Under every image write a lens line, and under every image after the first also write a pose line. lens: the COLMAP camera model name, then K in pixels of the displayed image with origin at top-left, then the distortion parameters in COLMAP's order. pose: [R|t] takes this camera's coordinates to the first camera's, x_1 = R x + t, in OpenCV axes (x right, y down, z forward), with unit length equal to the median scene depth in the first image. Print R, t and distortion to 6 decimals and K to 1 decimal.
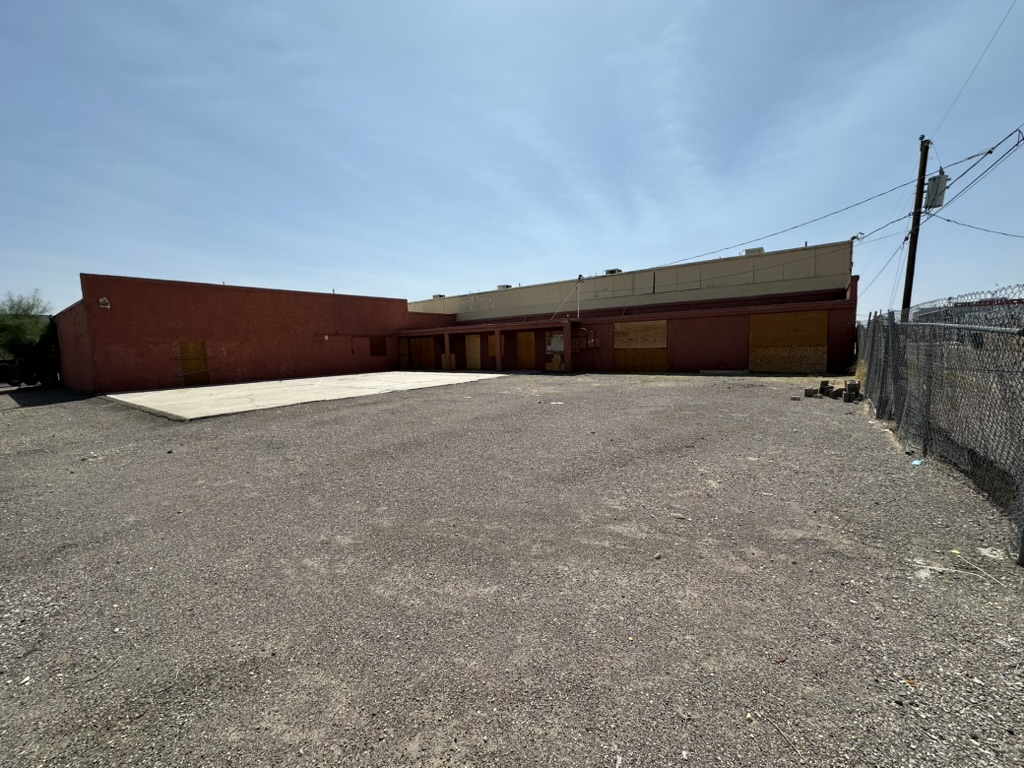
lens RADIAL K [[413.4, 0, 510.1], [0, 413.4, 388.4], [0, 0, 1]] dist [0.002542, 0.000208]
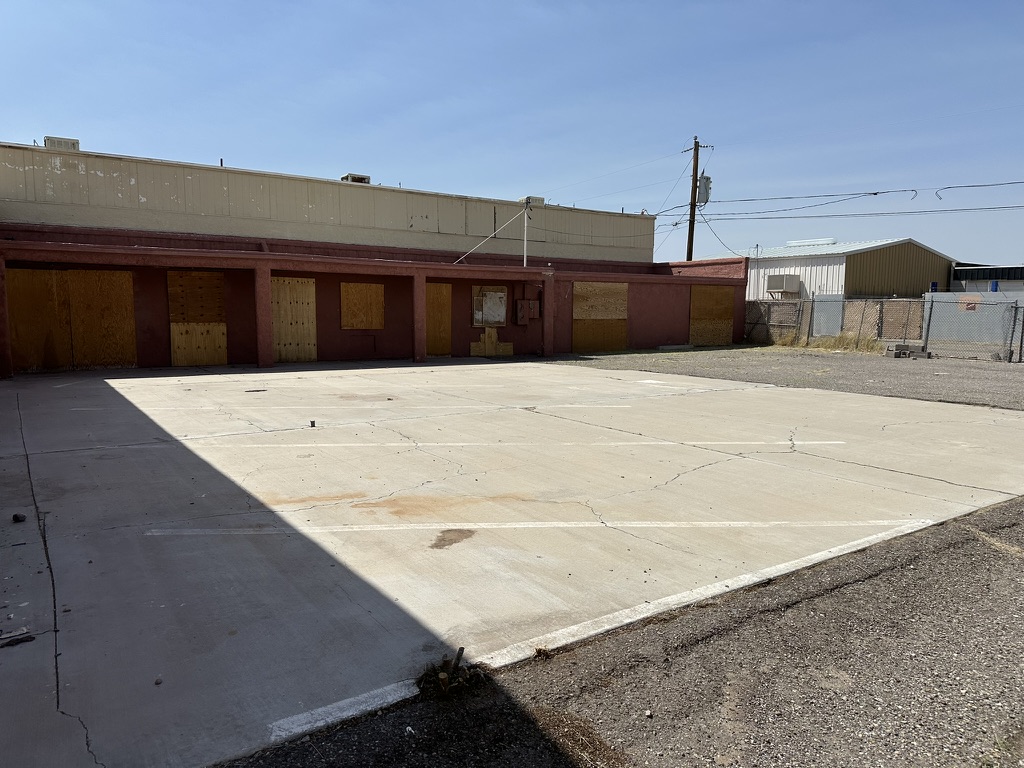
lens RADIAL K [[715.3, 0, 495.3], [0, 715.3, 402.0], [0, 0, 1]] dist [0.051268, -0.065142]
pose [[0.308528, -0.093230, 0.946635, -0.823792], [0.076647, 0.994386, 0.072952, -0.050189], [-0.948122, 0.050049, 0.313942, 0.680502]]
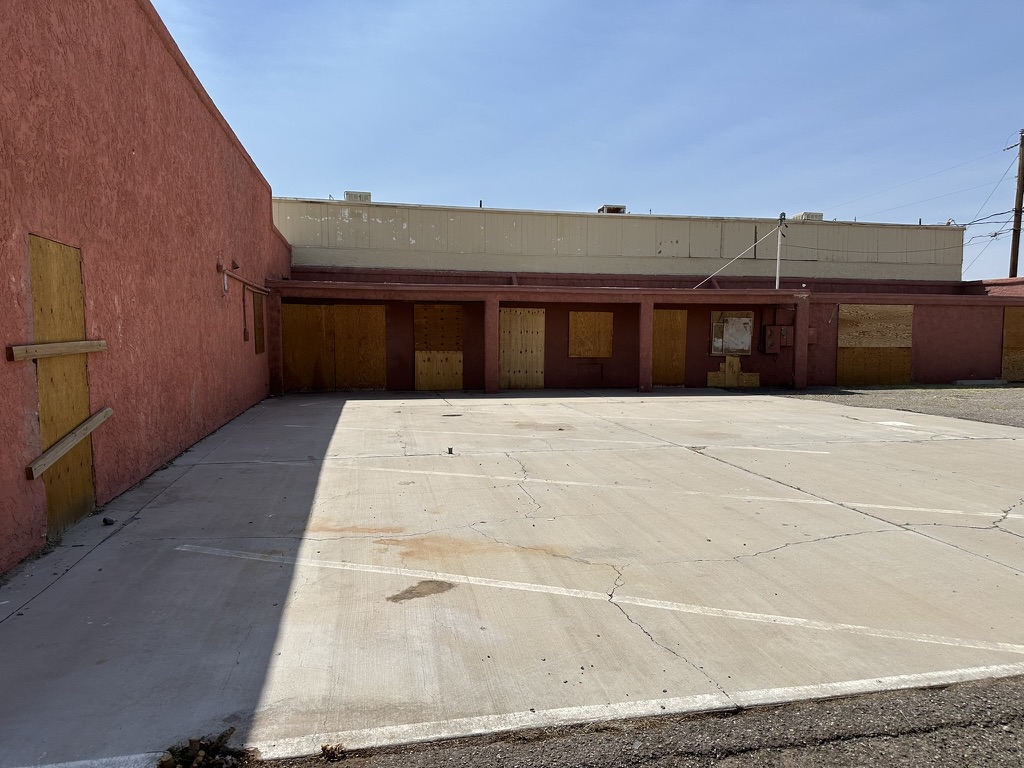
lens RADIAL K [[715.3, 0, 505.6], [0, 715.3, 386.0], [0, 0, 1]] dist [0.051268, -0.065142]
pose [[0.648610, -0.024251, 0.760735, -0.763150], [0.052602, 0.998531, -0.013018, -0.046437], [-0.759301, 0.048460, 0.648933, 0.620730]]
